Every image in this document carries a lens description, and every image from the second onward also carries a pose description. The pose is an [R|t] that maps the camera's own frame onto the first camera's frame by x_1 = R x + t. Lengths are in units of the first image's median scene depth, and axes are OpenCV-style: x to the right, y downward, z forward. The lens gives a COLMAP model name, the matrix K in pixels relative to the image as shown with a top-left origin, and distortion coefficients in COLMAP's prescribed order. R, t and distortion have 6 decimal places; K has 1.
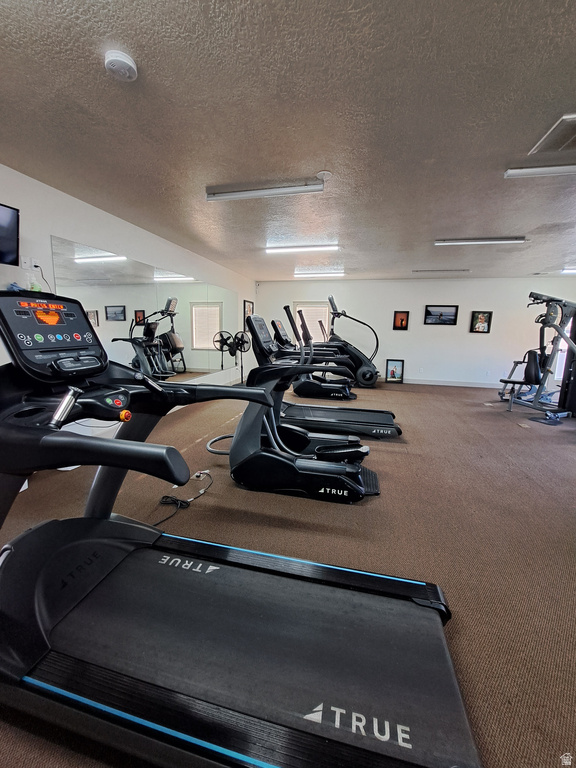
lens RADIAL K [[304.5, 0, 284.3], [0, 304.5, 379.2], [0, 0, 1]] dist [-0.017920, 0.000153]
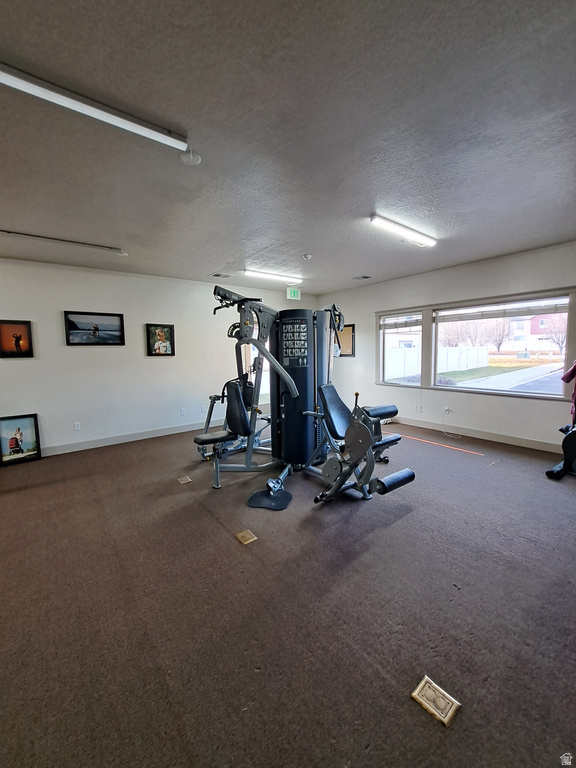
lens RADIAL K [[304.5, 0, 284.3], [0, 304.5, 382.9], [0, 0, 1]] dist [-0.017920, 0.000153]
pose [[0.627521, -0.107893, 0.771088, 0.294257], [0.158180, 0.987365, 0.009426, -0.058352], [-0.762362, 0.116055, 0.636659, 0.373089]]
